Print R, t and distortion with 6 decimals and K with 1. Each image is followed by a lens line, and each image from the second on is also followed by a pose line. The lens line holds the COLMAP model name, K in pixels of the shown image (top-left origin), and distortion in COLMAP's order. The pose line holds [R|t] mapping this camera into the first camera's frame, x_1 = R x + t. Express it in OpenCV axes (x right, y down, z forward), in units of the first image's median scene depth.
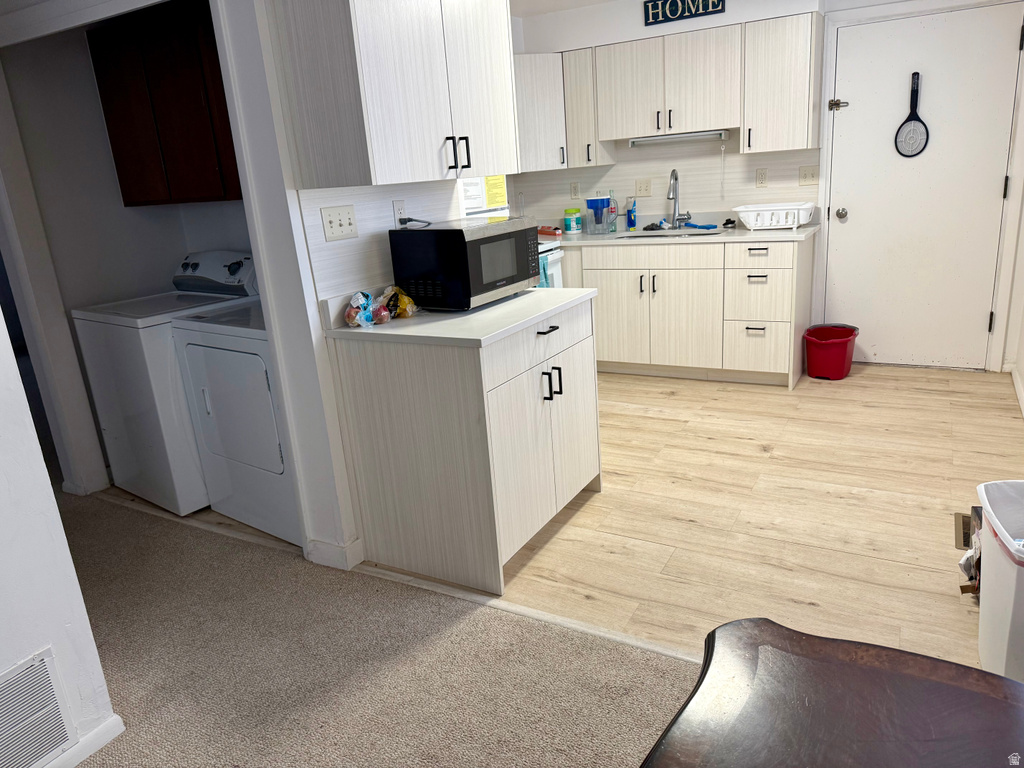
lens RADIAL K [[719.6, 0, 512.7], [0, 719.6, 385.5], [0, 0, 1]] dist [-0.000954, -0.008946]
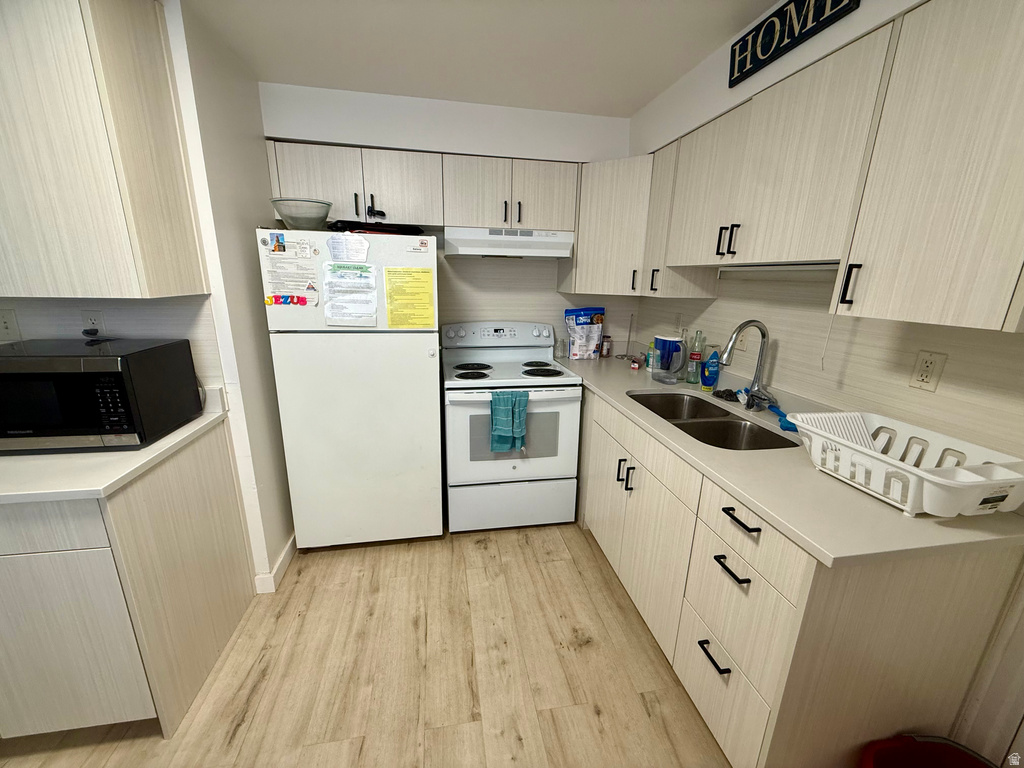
lens RADIAL K [[410.2, 0, 511.5], [0, 410.2, 382.3], [0, 0, 1]] dist [0.001536, 0.000316]
pose [[0.635342, 0.280898, -0.719331, 0.395156], [-0.289117, 0.950274, 0.115721, -0.250830], [0.716067, 0.134448, 0.684961, 0.669998]]
